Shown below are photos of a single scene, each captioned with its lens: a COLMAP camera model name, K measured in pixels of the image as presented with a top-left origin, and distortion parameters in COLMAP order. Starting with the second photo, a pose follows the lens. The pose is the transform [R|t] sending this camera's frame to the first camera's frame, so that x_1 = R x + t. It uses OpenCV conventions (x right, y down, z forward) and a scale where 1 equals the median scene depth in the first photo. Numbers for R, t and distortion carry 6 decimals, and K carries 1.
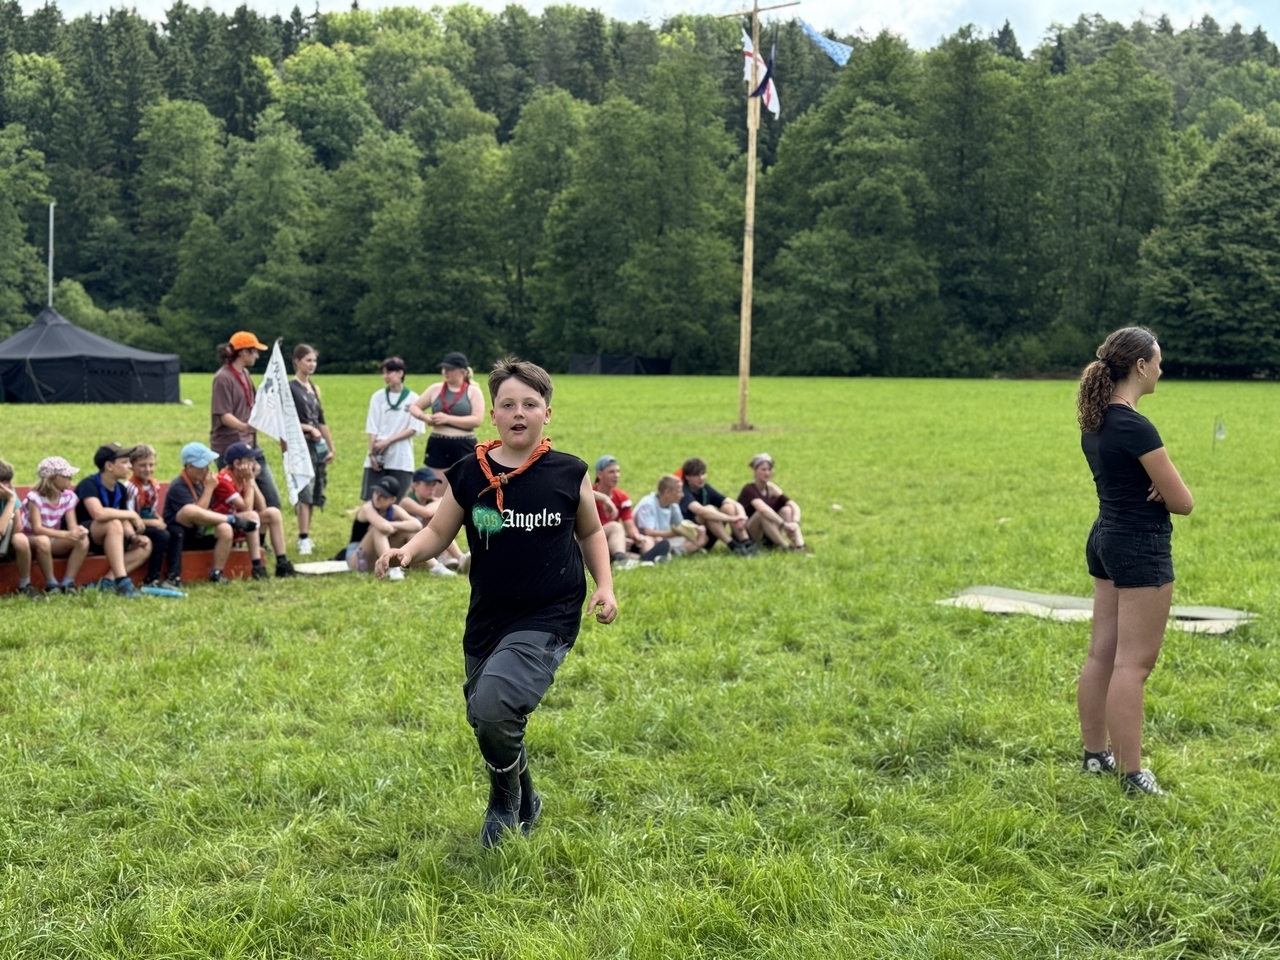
lens RADIAL K [[1752.4, 0, 630.2], [0, 1752.4, 489.9], [0, 0, 1]] dist [0.087497, 0.000000]
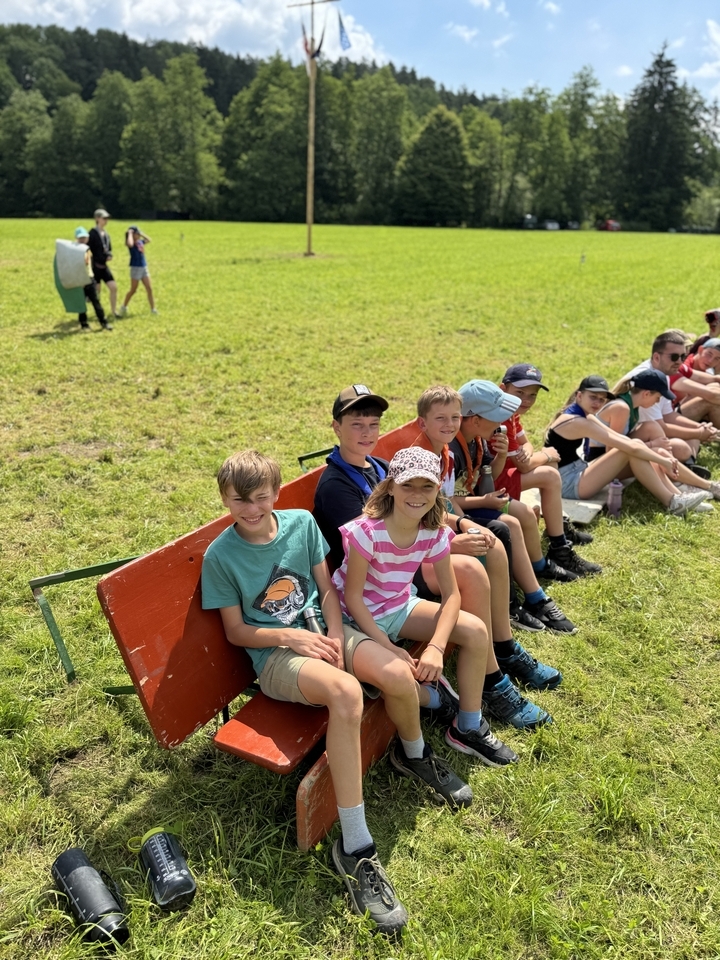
lens RADIAL K [[674.1, 0, 368.6], [0, 674.1, 483.1], [0, 0, 1]] dist [0.012722, -0.021240]
pose [[0.954989, -0.096385, 0.280545, -0.047267], [0.007783, 0.953556, 0.301114, -0.007430], [-0.296538, -0.285377, 0.911386, 0.098931]]
